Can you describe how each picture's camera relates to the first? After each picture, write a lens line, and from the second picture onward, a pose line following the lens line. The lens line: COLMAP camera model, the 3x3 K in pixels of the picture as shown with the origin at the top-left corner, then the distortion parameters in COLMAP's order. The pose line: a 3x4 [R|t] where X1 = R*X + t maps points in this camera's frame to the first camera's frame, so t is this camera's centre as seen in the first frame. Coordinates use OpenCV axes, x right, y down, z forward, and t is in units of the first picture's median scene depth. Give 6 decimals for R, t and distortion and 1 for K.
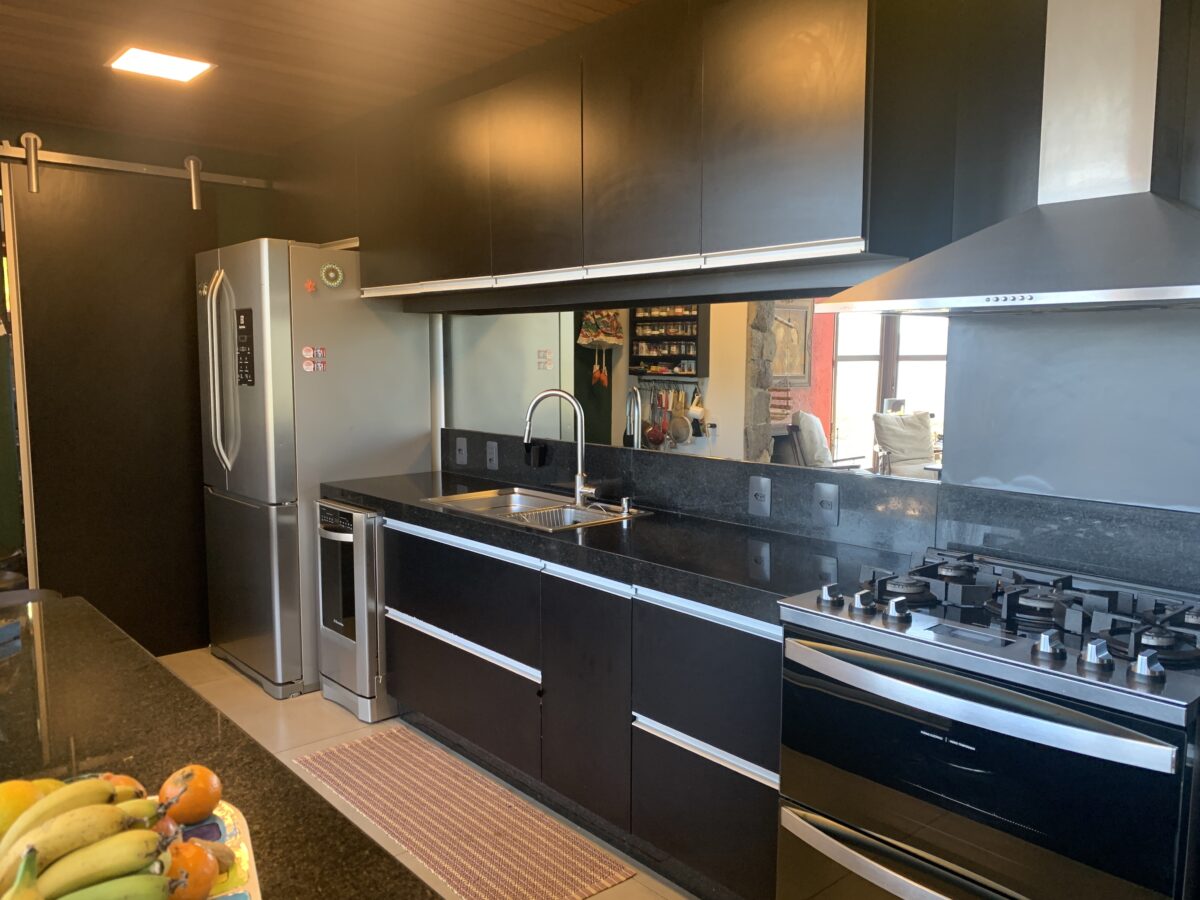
lens RADIAL K [[915.0, 0, 601.4], [0, 915.0, 443.9], [0, 0, 1]] dist [0.001185, 0.010465]
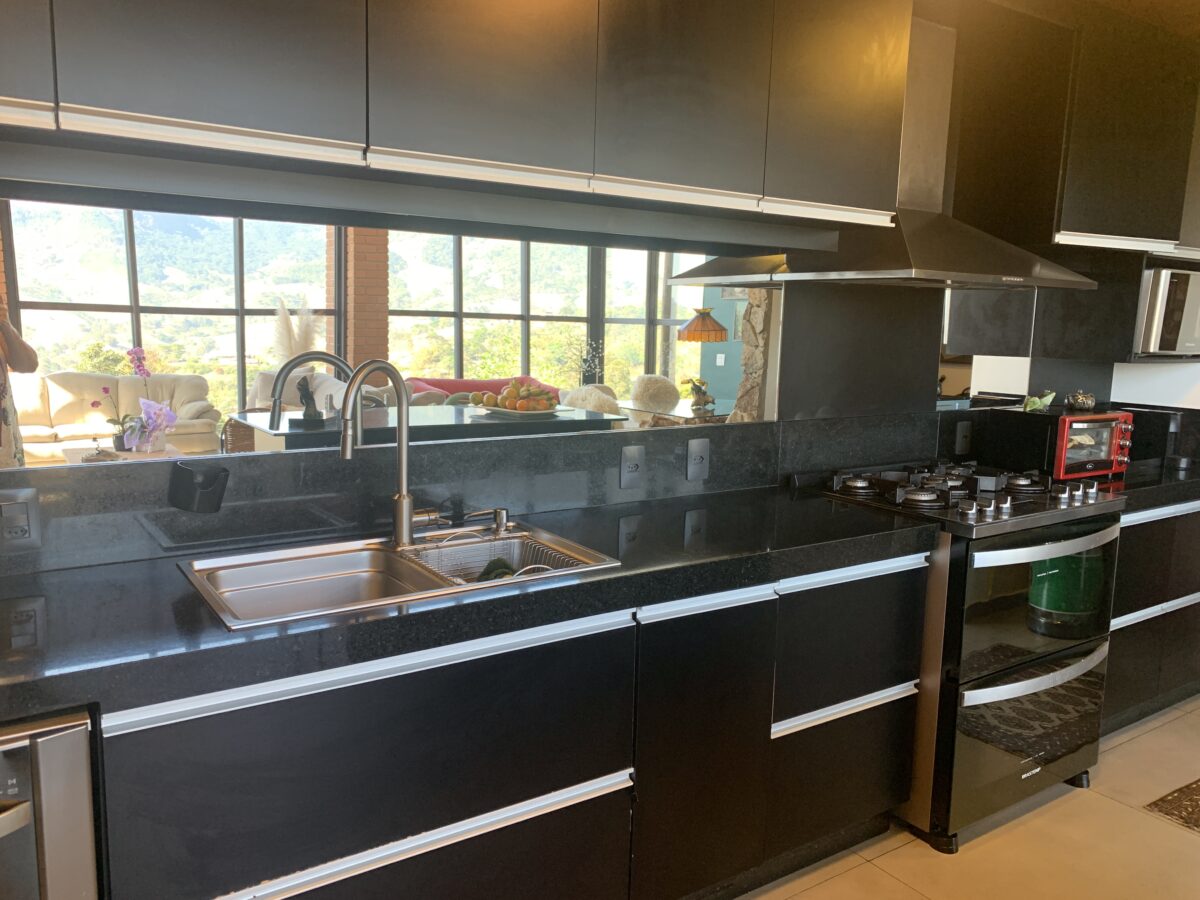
lens RADIAL K [[915.0, 0, 601.3], [0, 915.0, 459.4], [0, 0, 1]] dist [0.001185, 0.010465]
pose [[0.122265, -0.137146, 0.982976, -0.804264], [0.080172, 0.988535, 0.127950, -0.079720], [-0.989254, 0.063163, 0.131859, 1.031999]]
